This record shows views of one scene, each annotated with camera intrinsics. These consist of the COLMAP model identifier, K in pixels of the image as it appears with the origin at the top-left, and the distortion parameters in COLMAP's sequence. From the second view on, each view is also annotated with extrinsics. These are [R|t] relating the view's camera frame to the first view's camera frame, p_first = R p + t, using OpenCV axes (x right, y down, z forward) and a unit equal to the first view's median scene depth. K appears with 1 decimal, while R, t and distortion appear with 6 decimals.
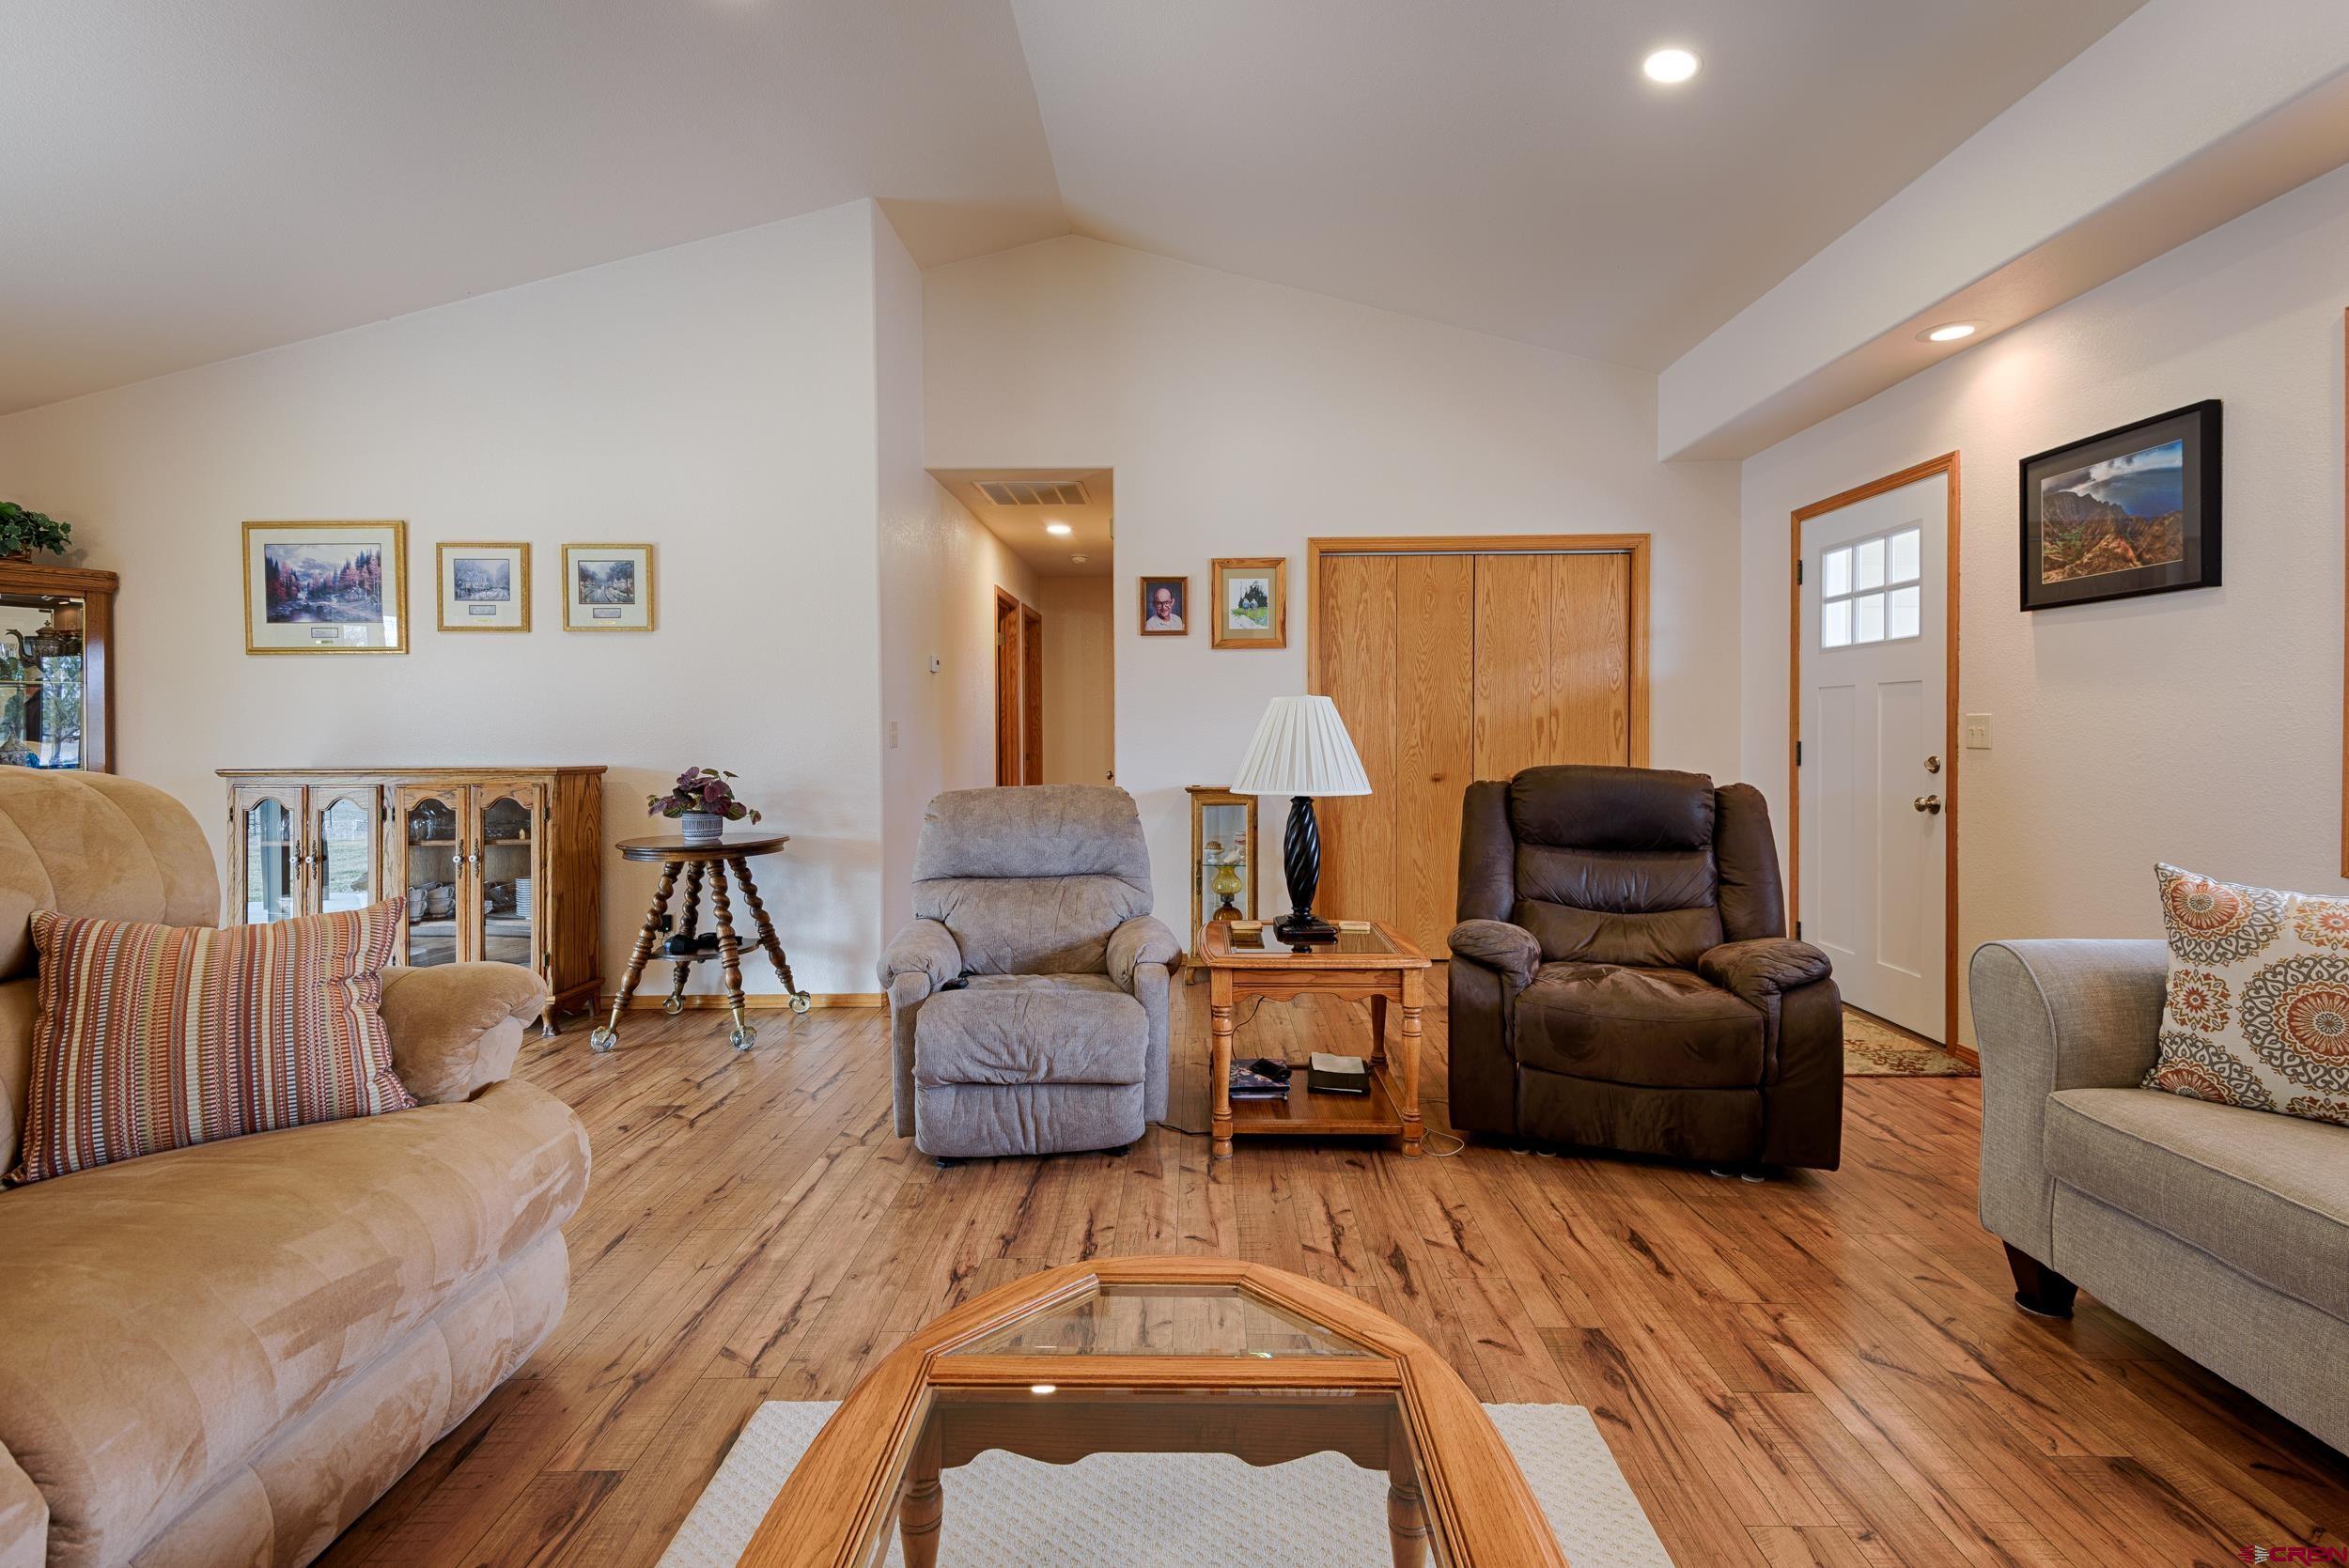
lens RADIAL K [[1087.4, 0, 1191.6], [0, 1087.4, 760.0], [0, 0, 1]] dist [0.039068, -0.023021]
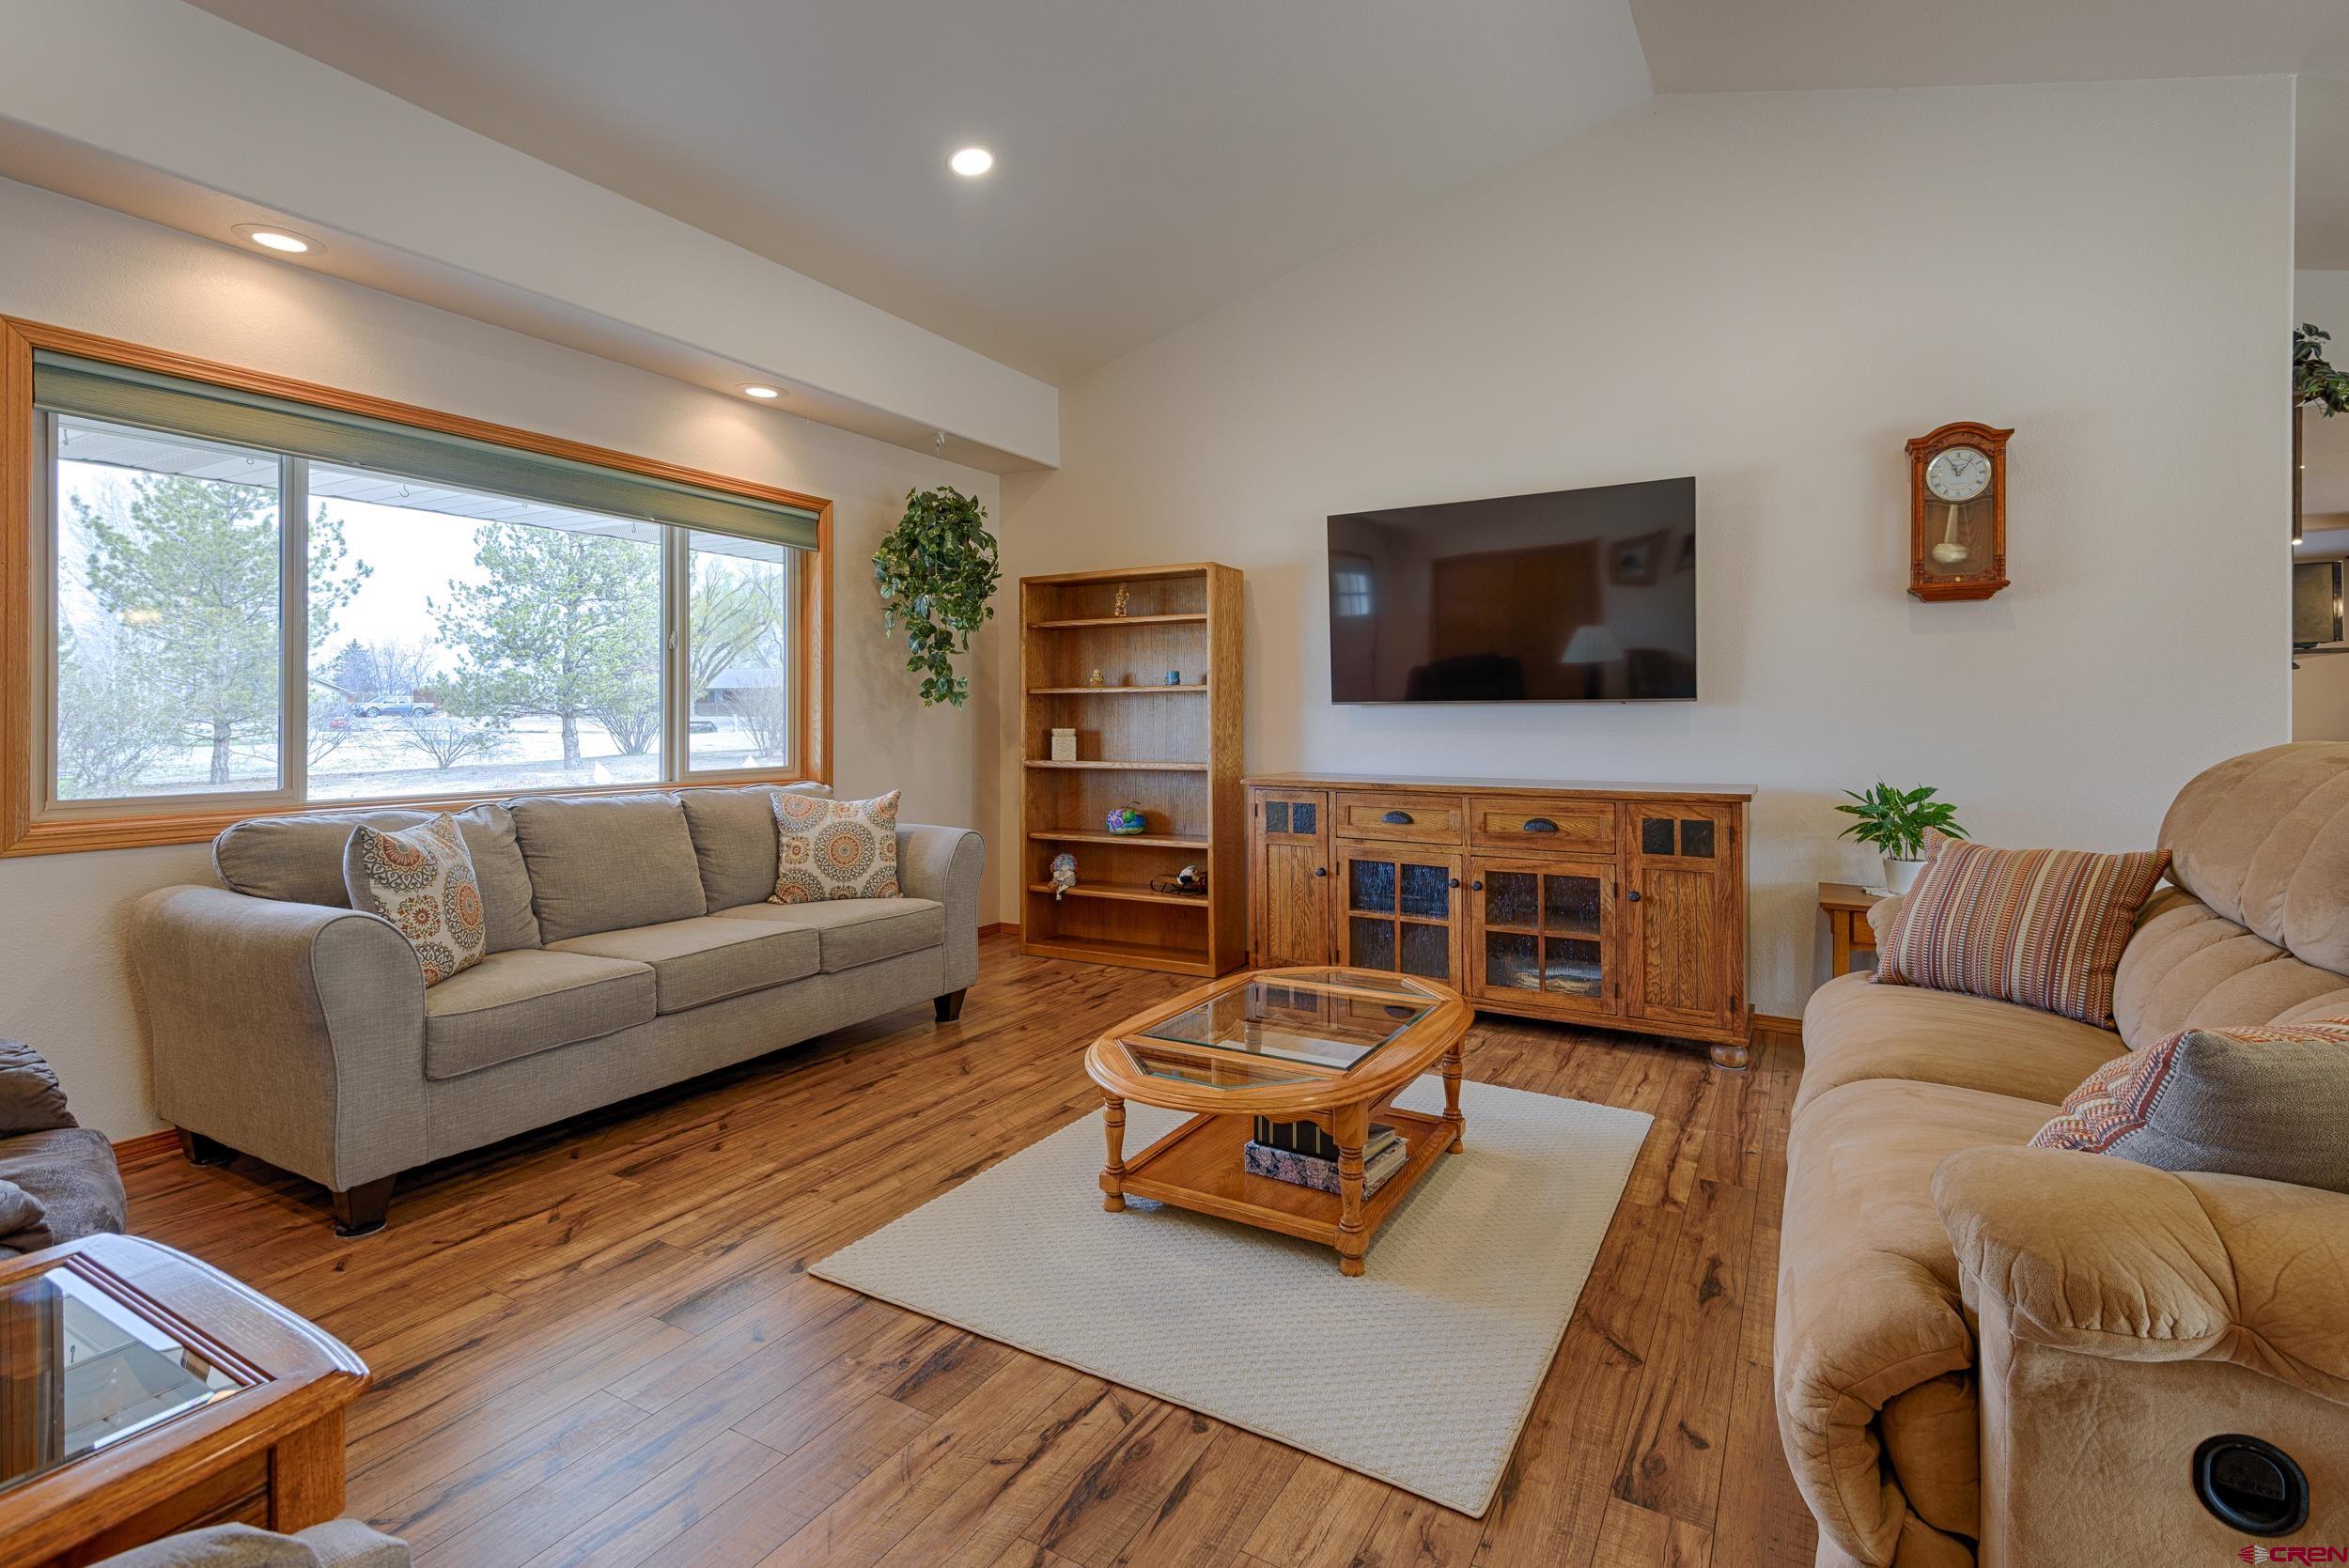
lens RADIAL K [[1115.9, 0, 1183.0], [0, 1115.9, 727.4], [0, 0, 1]] dist [0.038444, -0.025809]
pose [[-0.871506, -0.005008, 0.490360, -0.541088], [0.013340, 0.999336, 0.033914, -0.045361], [-0.490204, 0.036097, -0.870860, 1.632947]]
